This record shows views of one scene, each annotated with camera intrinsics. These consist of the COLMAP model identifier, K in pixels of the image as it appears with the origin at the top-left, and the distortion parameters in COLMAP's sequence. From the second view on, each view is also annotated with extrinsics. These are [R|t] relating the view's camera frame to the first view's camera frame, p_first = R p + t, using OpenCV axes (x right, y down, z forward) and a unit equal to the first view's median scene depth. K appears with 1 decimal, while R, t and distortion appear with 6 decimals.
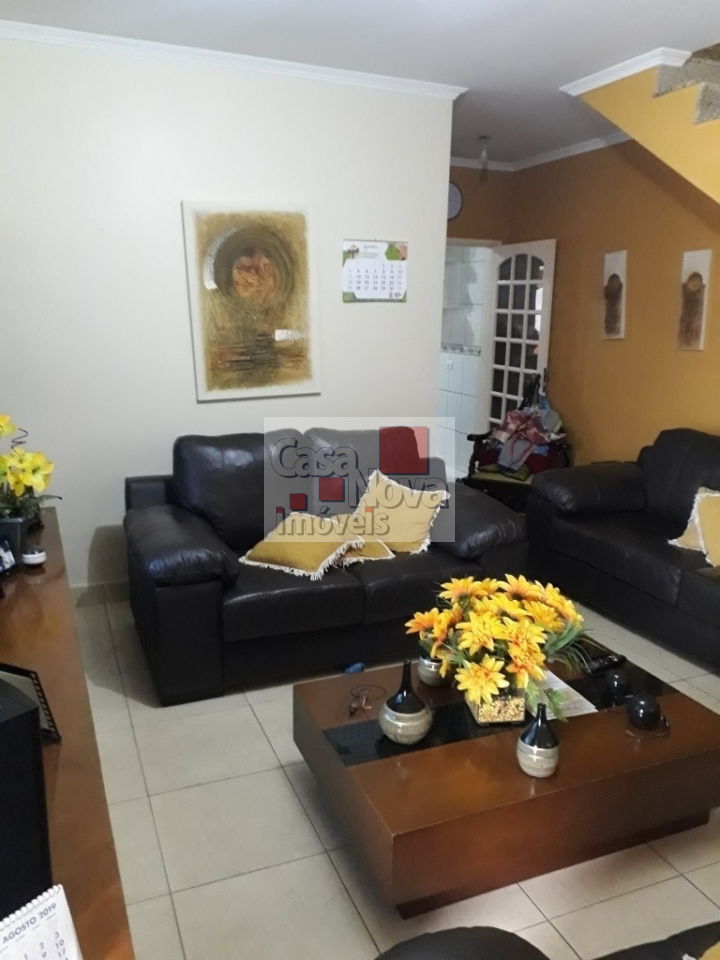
lens RADIAL K [[761.1, 0, 360.0], [0, 761.1, 480.0], [0, 0, 1]] dist [0.071145, -0.103838]
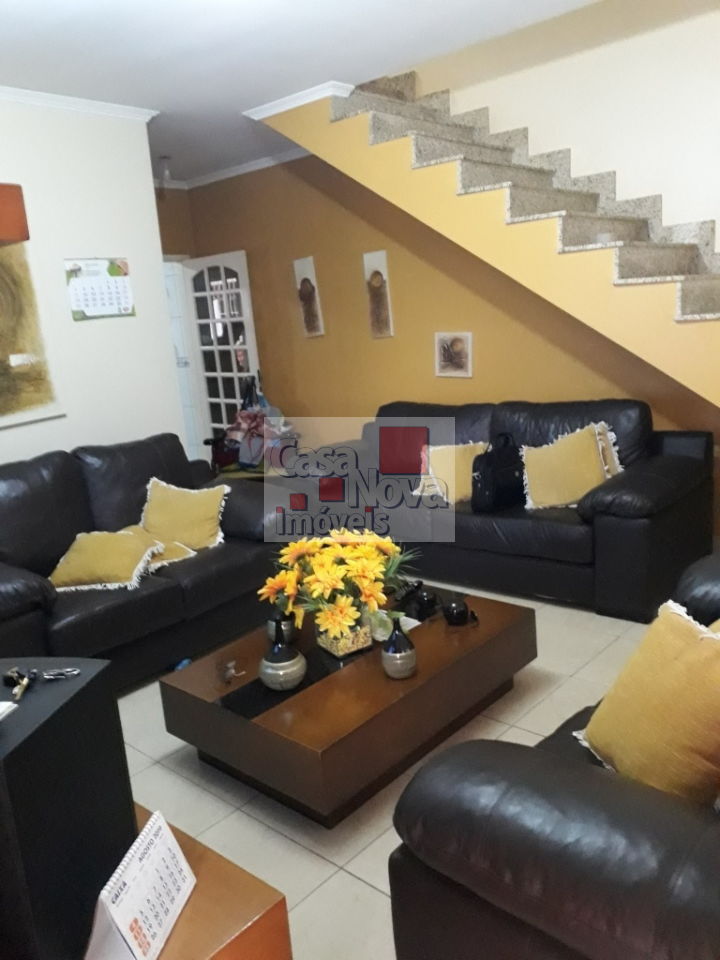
lens RADIAL K [[767.5, 0, 372.6], [0, 767.5, 483.3], [0, 0, 1]] dist [0.111596, -0.260357]
pose [[0.887756, -0.182606, 0.422544, -0.150810], [0.191372, 0.981271, 0.021997, 0.026112], [-0.418647, 0.061335, 0.906075, -0.060466]]
